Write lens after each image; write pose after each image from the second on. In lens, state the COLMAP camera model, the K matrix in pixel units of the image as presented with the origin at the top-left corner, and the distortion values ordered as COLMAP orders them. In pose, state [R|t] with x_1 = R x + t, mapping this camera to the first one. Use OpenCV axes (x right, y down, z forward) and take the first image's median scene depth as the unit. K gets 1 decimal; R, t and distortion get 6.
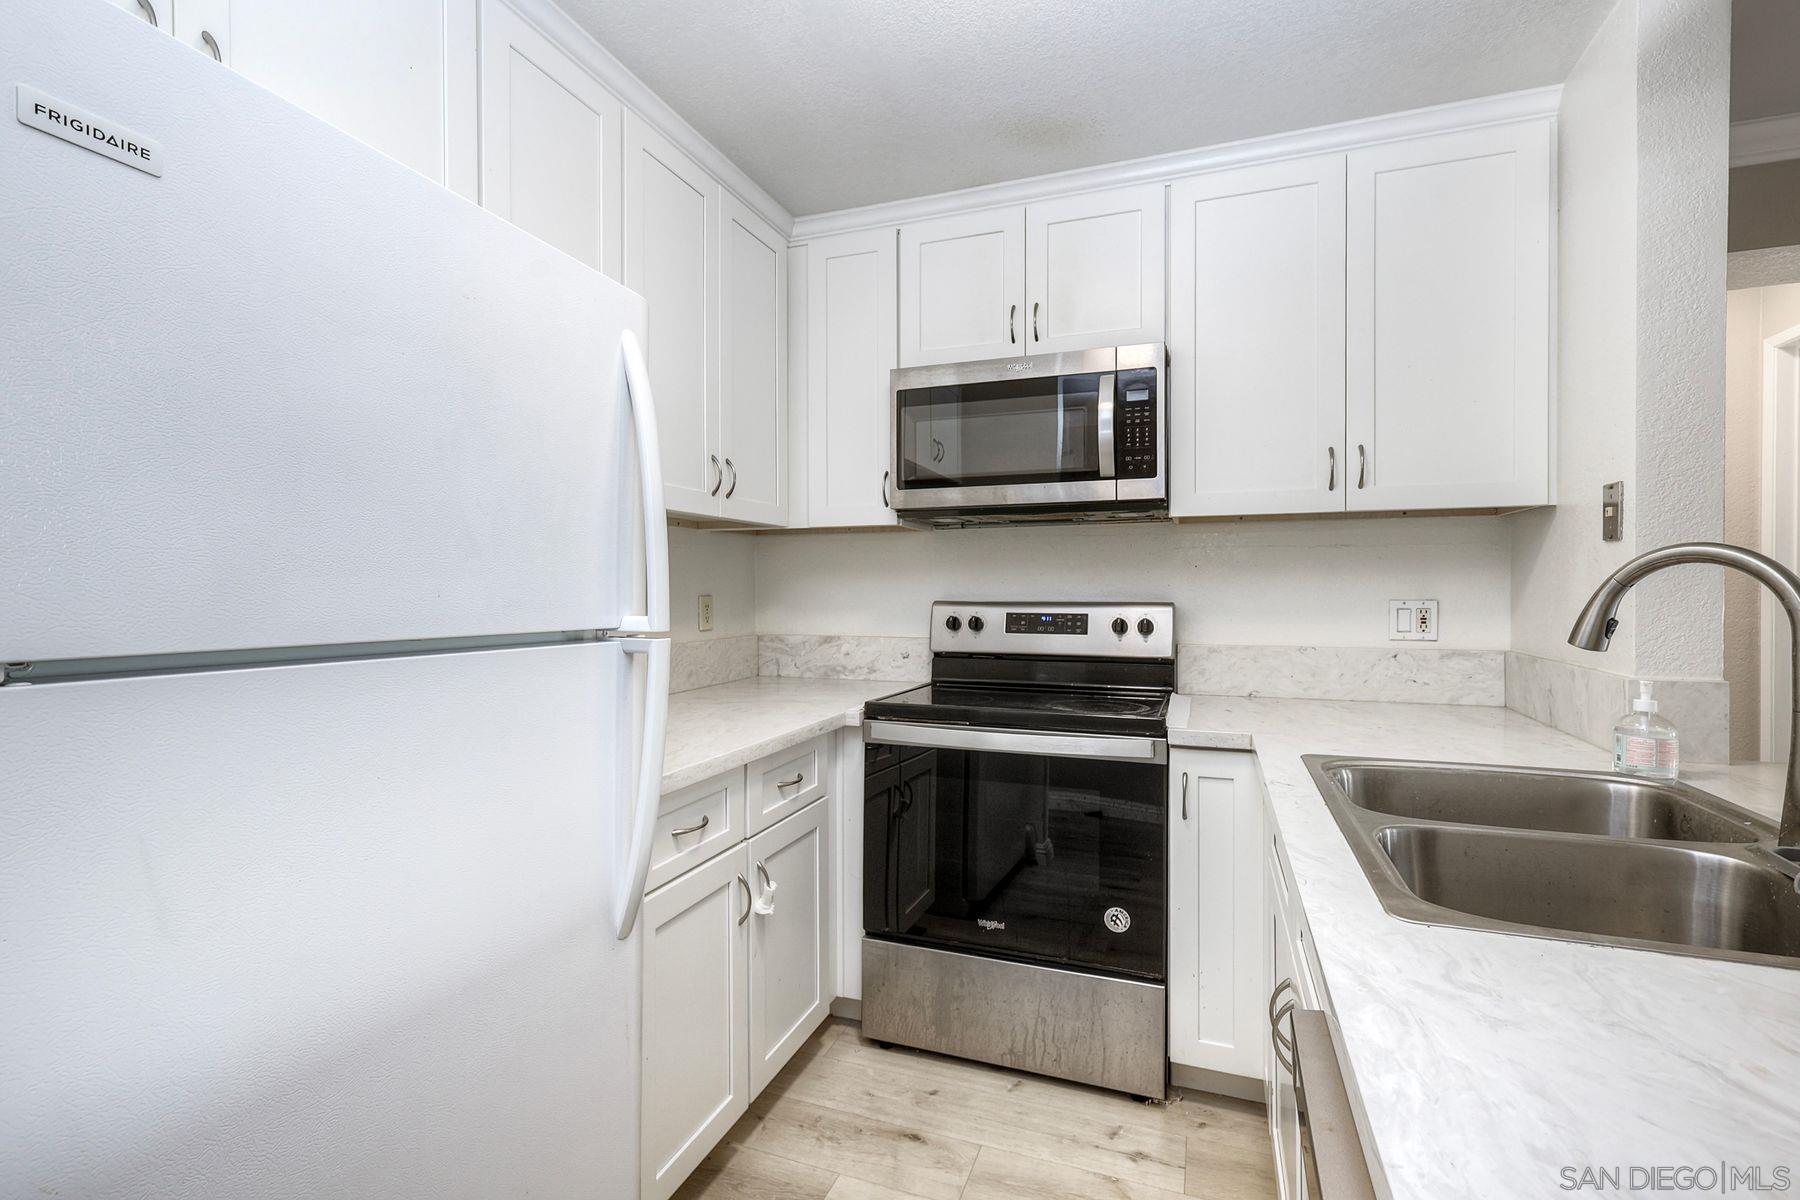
lens RADIAL K [[803.2, 0, 901.2], [0, 803.2, 592.5], [0, 0, 1]] dist [0.002832, 0.001066]
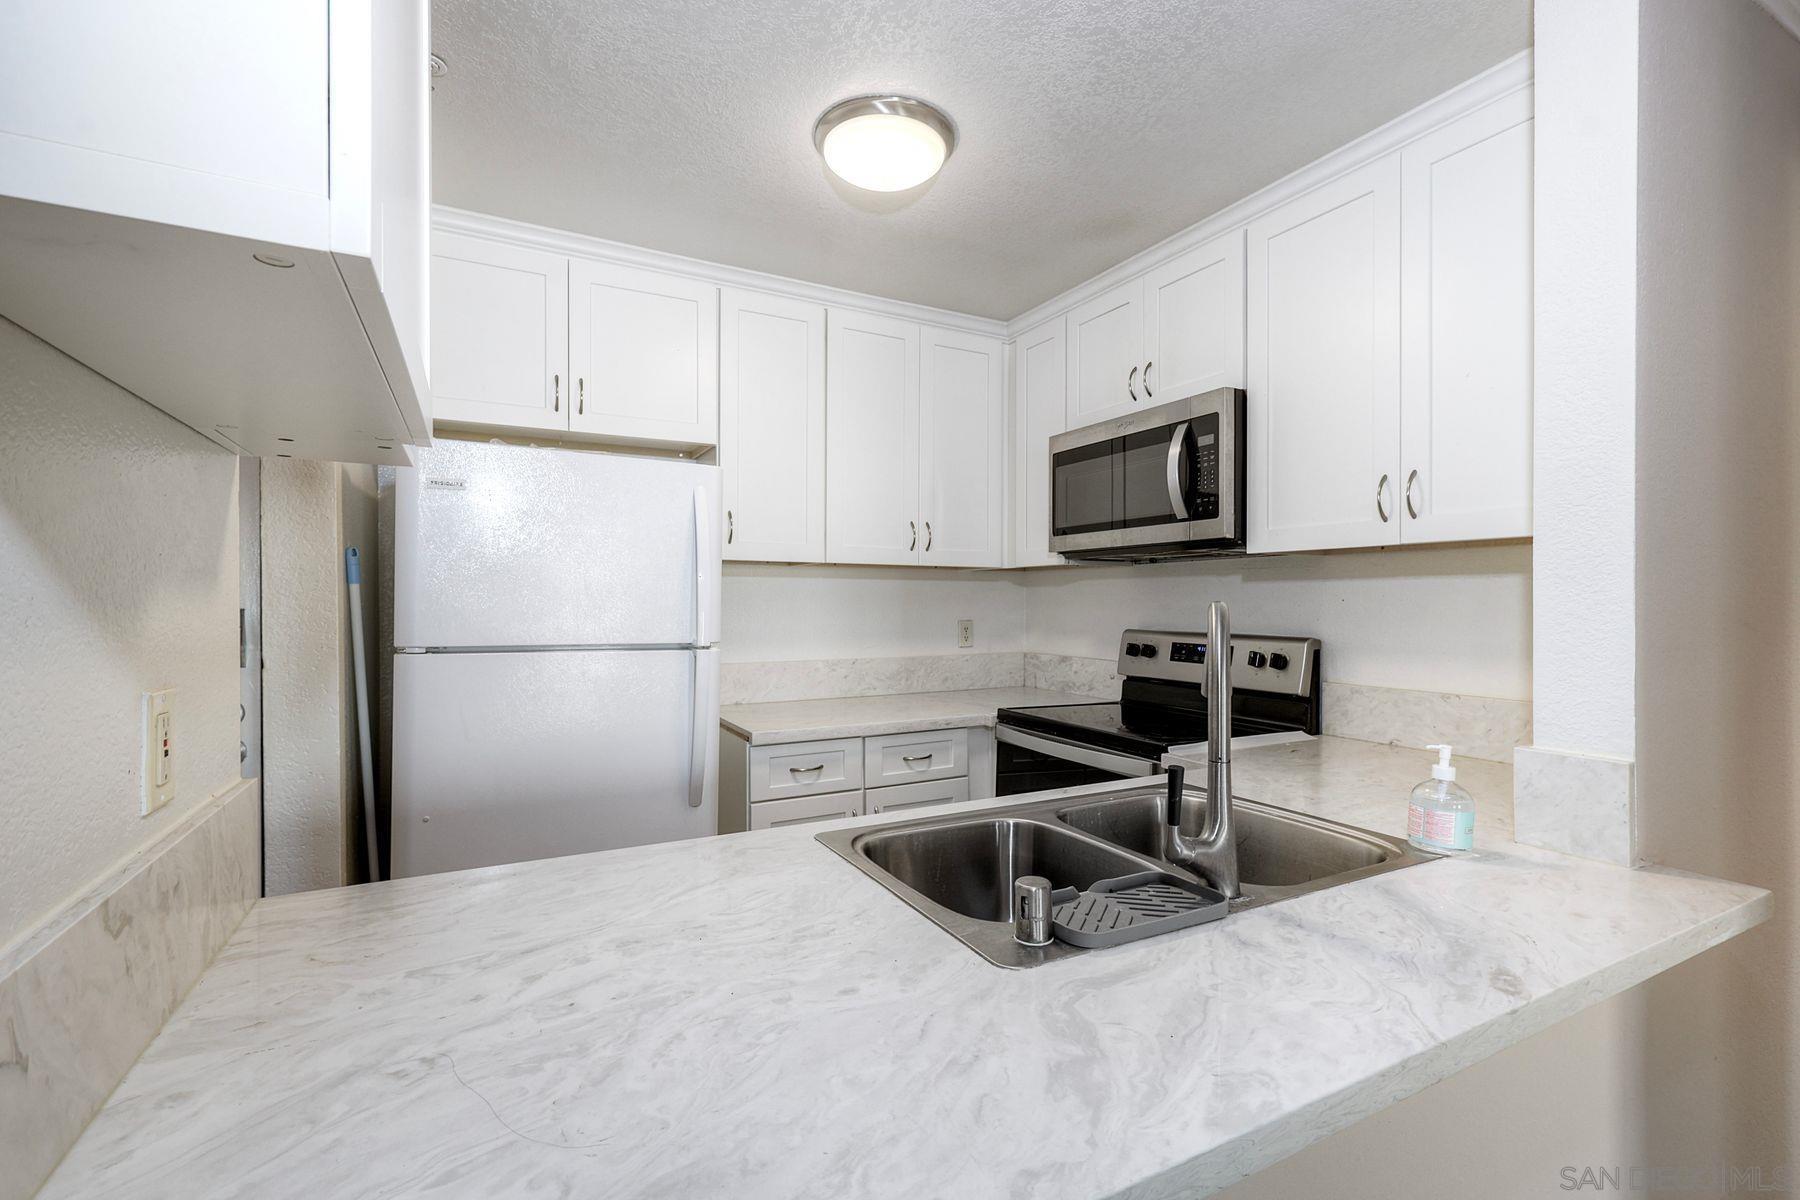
lens RADIAL K [[803.2, 0, 907.6], [0, 803.2, 606.9], [0, 0, 1]] dist [0.002832, 0.001066]
pose [[0.745109, 0.007361, -0.666902, 0.711310], [-0.006159, 0.999972, 0.004155, -0.029511], [0.666914, 0.001011, 0.745134, -0.044185]]
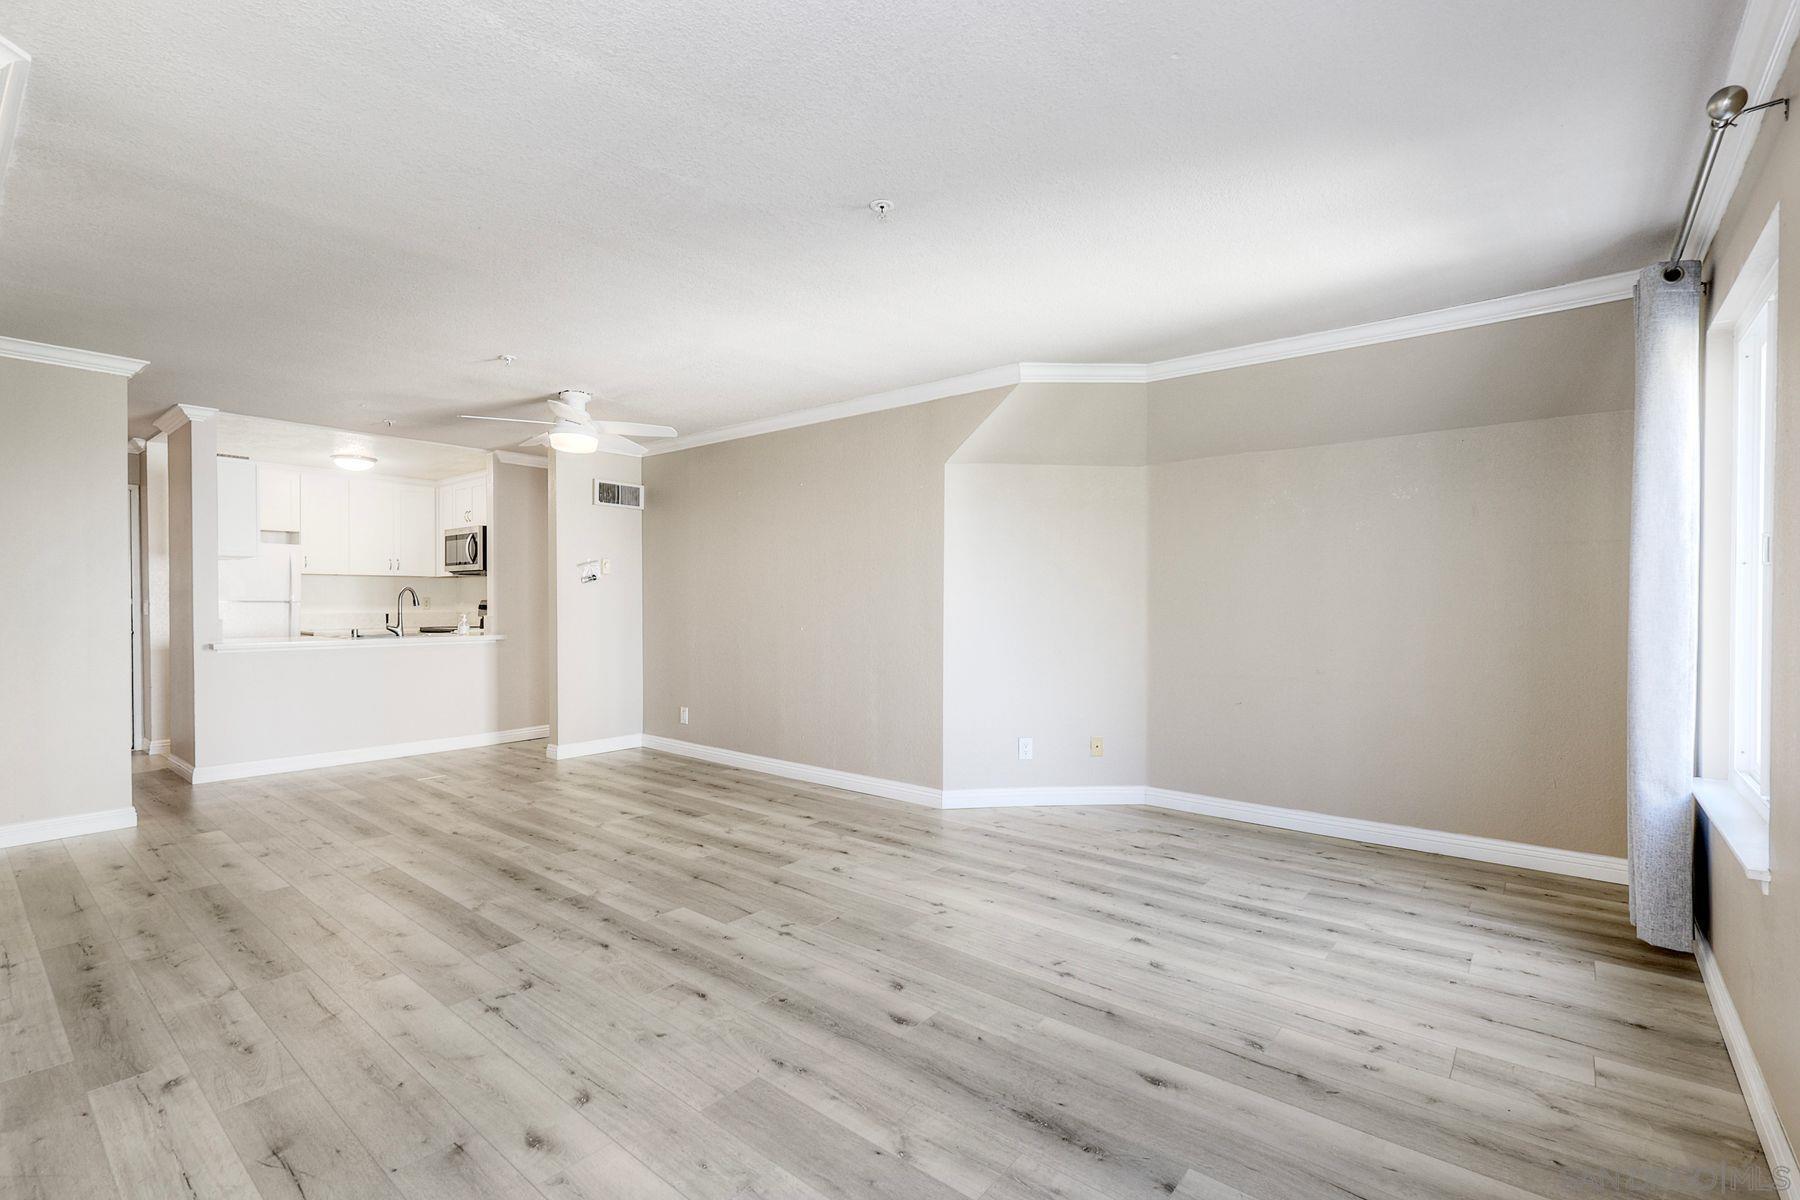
lens RADIAL K [[803.2, 0, 895.0], [0, 803.2, 604.9], [0, 0, 1]] dist [0.002832, 0.001066]
pose [[0.942440, 0.004659, -0.334342, 3.232003], [-0.003813, 0.999988, 0.003186, 0.018274], [0.334353, -0.001728, 0.942446, -1.721933]]
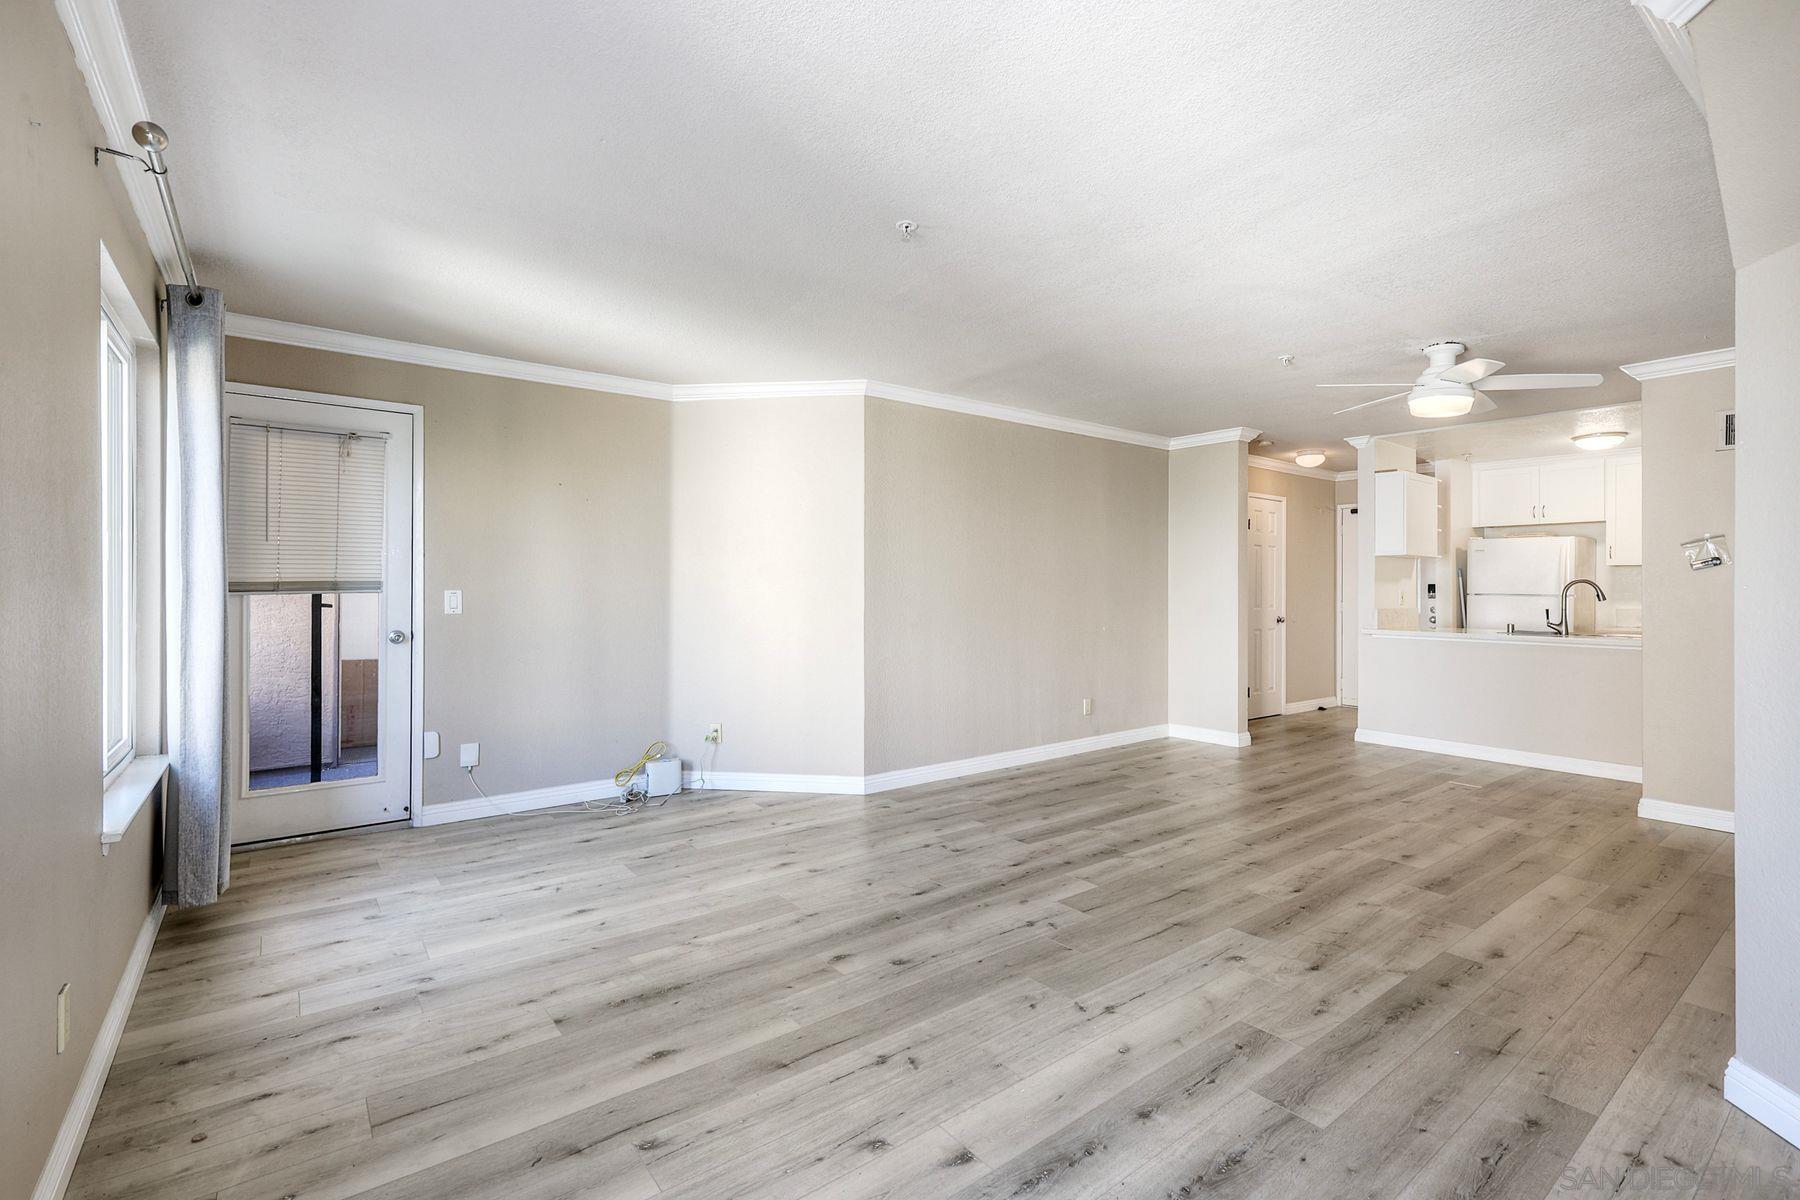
lens RADIAL K [[803.2, 0, 907.1], [0, 803.2, 586.1], [0, 0, 1]] dist [0.002832, 0.001066]
pose [[-0.526551, -0.002961, -0.850138, 3.875684], [-0.006837, 0.999976, 0.000752, 0.004487], [0.850116, 0.006208, -0.526559, 0.015836]]
